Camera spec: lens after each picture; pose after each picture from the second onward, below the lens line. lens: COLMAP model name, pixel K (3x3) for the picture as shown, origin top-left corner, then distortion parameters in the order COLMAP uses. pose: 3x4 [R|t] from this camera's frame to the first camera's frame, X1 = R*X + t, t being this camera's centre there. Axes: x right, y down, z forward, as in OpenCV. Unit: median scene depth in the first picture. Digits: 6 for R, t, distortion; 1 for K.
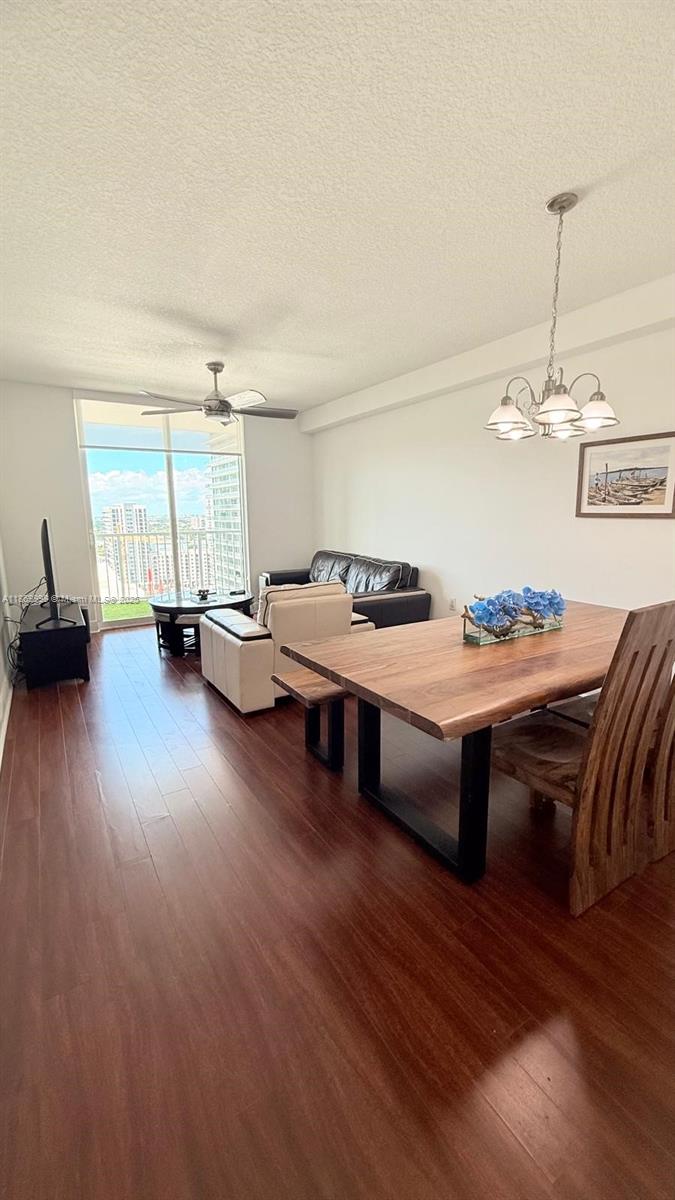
lens RADIAL K [[477.5, 0, 337.5], [0, 477.5, 600.0], [0, 0, 1]] dist [-0.000479, 0.000088]
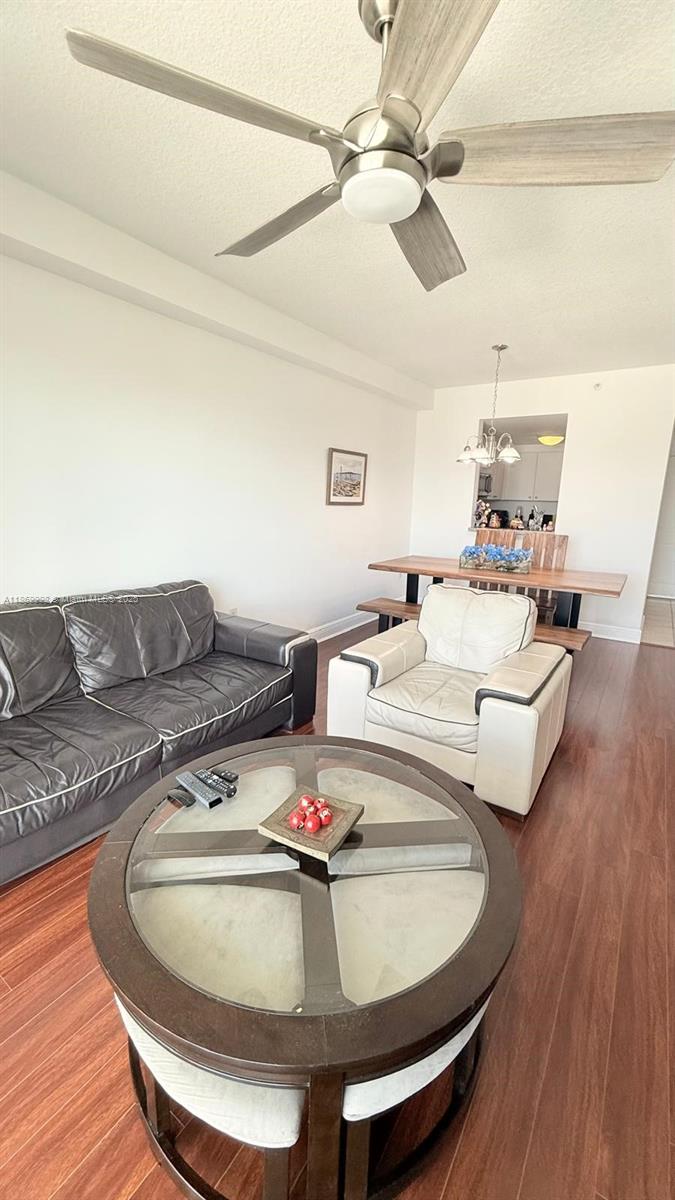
lens RADIAL K [[477.5, 0, 337.5], [0, 477.5, 600.0], [0, 0, 1]] dist [-0.000479, 0.000088]
pose [[-0.402887, -0.194963, 0.894243, -0.763224], [0.145431, 0.950999, 0.272858, -0.295767], [-0.903621, 0.239982, -0.354792, 1.594696]]
